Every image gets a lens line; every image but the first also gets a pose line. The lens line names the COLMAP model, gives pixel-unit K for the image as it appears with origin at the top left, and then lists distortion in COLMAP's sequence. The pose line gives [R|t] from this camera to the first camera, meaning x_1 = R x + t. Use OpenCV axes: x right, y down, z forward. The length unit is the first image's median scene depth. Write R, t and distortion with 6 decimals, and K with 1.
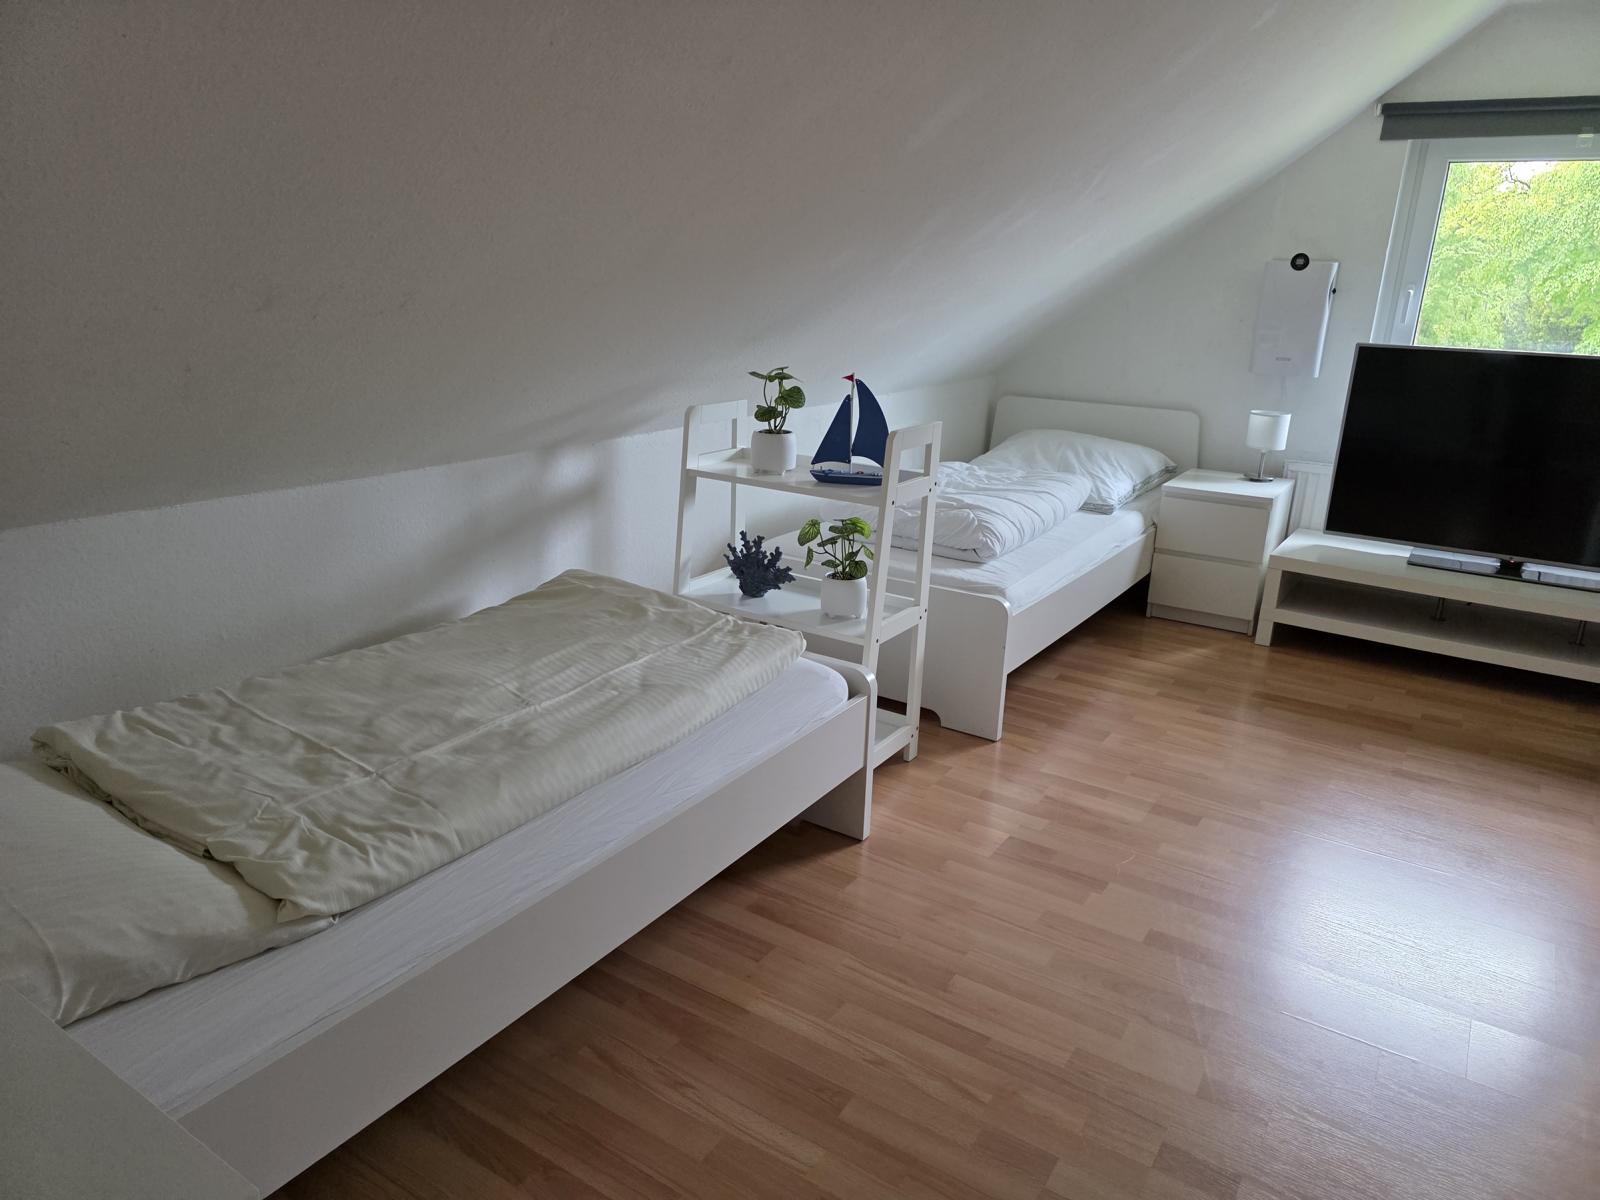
lens RADIAL K [[1079.8, 0, 803.8], [0, 1079.8, 606.3], [0, 0, 1]] dist [0.005146, -0.009877]
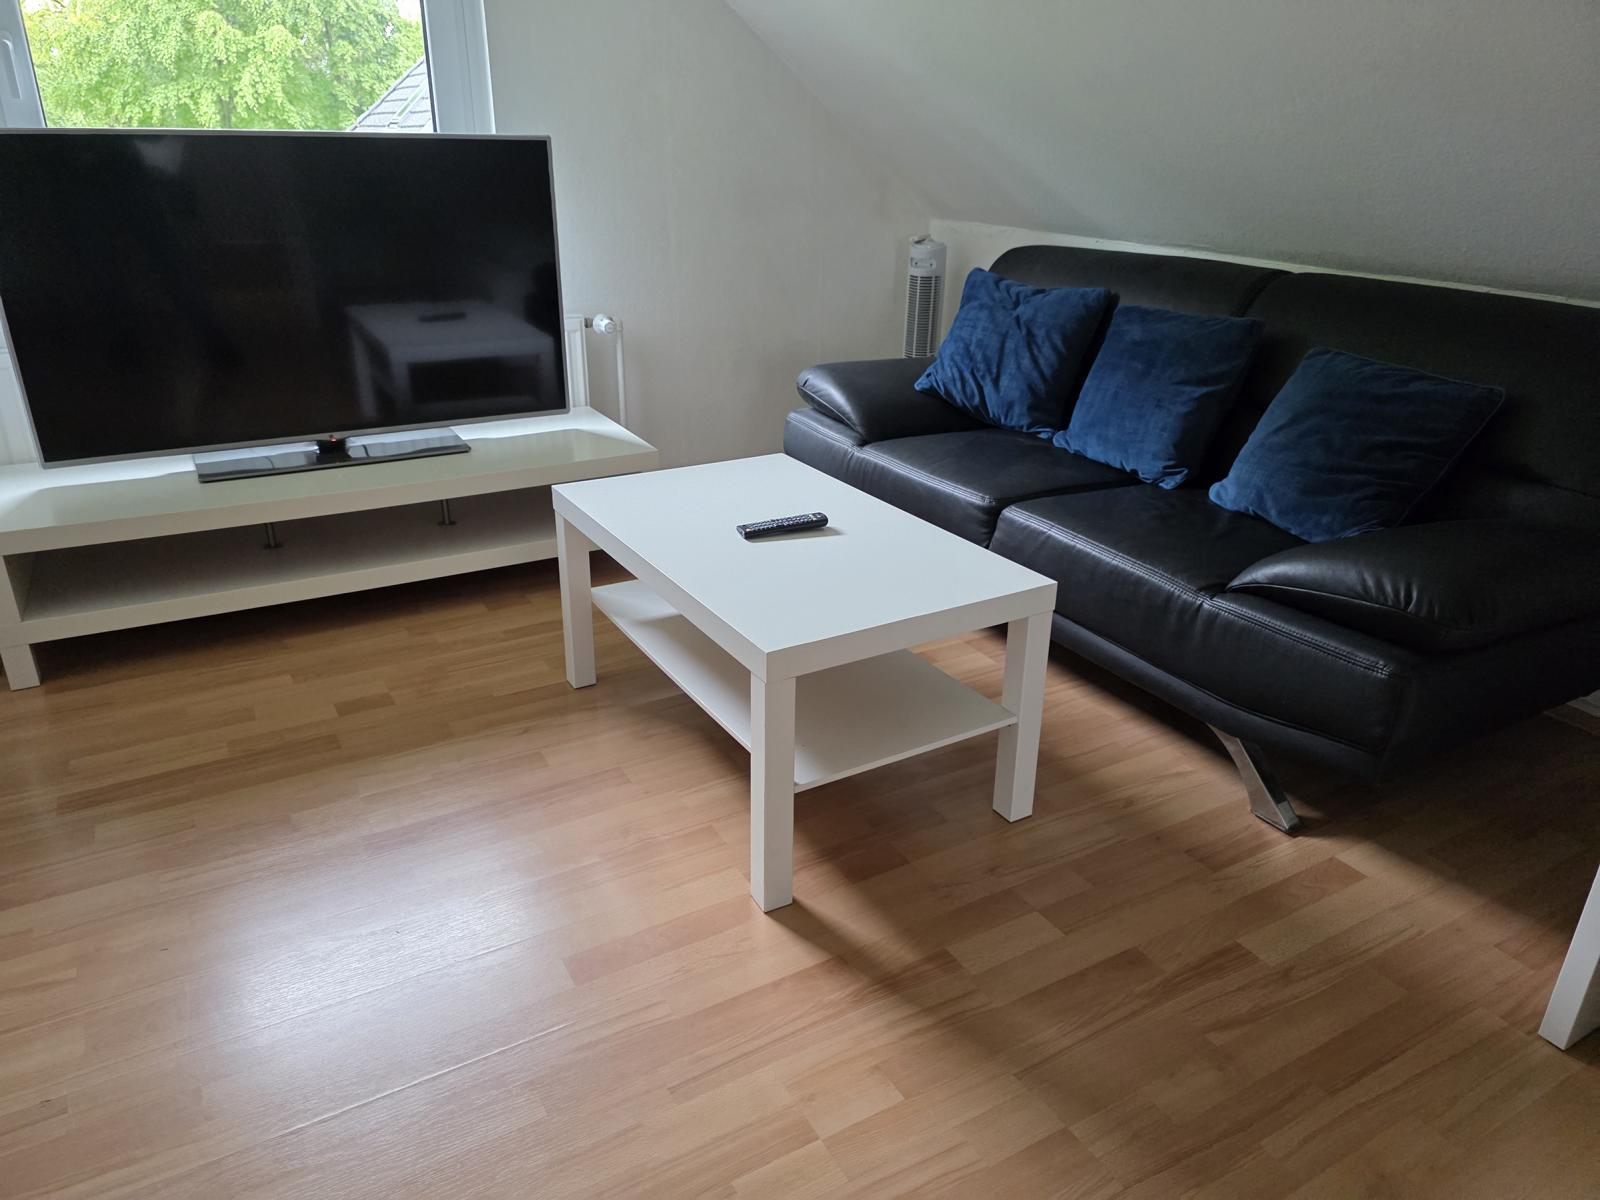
lens RADIAL K [[1079.8, 0, 808.2], [0, 1079.8, 595.8], [0, 0, 1]] dist [0.005146, -0.009877]
pose [[0.445232, -0.370119, 0.815341, 0.163267], [0.262061, 0.924564, 0.276596, -0.060443], [-0.856208, 0.090520, 0.508639, 0.356586]]
